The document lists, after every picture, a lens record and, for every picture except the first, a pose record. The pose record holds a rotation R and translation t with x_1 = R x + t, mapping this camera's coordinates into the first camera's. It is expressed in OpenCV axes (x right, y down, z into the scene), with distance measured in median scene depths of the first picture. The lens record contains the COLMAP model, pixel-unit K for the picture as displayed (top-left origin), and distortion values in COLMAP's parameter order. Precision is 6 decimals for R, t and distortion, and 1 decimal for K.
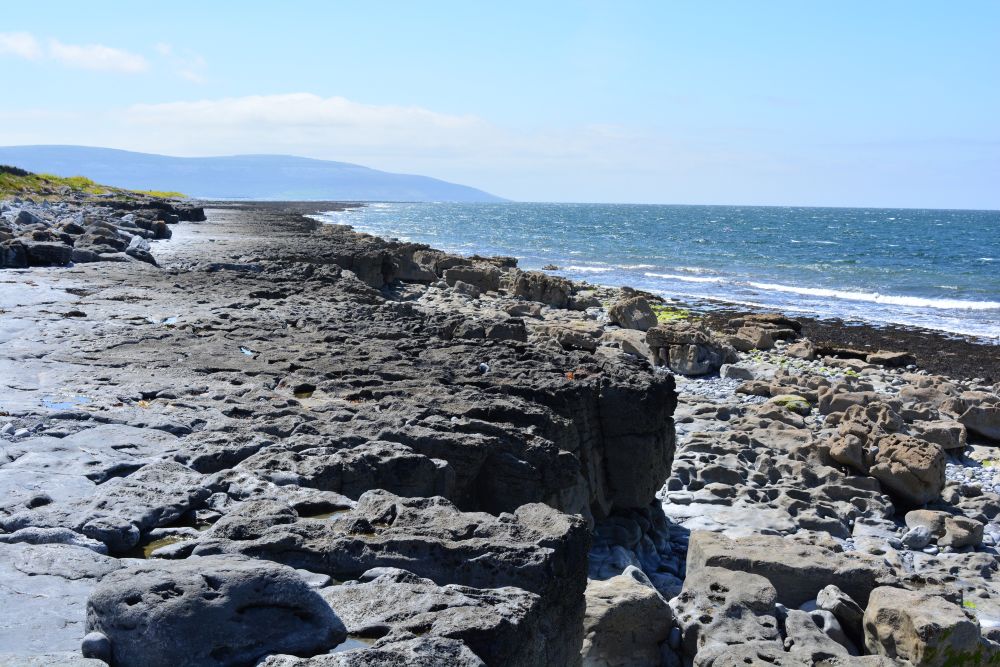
lens RADIAL K [[1190.1, 0, 500.0], [0, 1190.1, 333.5], [0, 0, 1]] dist [-0.004425, -0.002121]
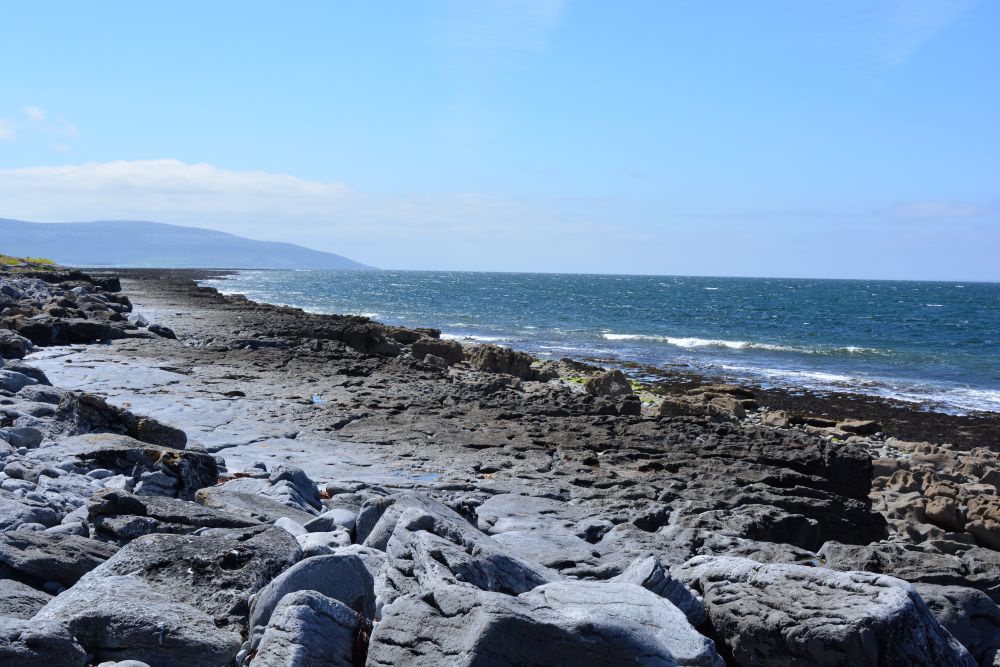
lens RADIAL K [[1190.1, 0, 500.0], [0, 1190.1, 333.5], [0, 0, 1]] dist [-0.004425, -0.002121]
pose [[0.994340, 0.000190, 0.106244, -0.251910], [0.005873, 0.998371, -0.056748, -0.008930], [-0.106082, 0.057051, 0.992719, -0.103021]]
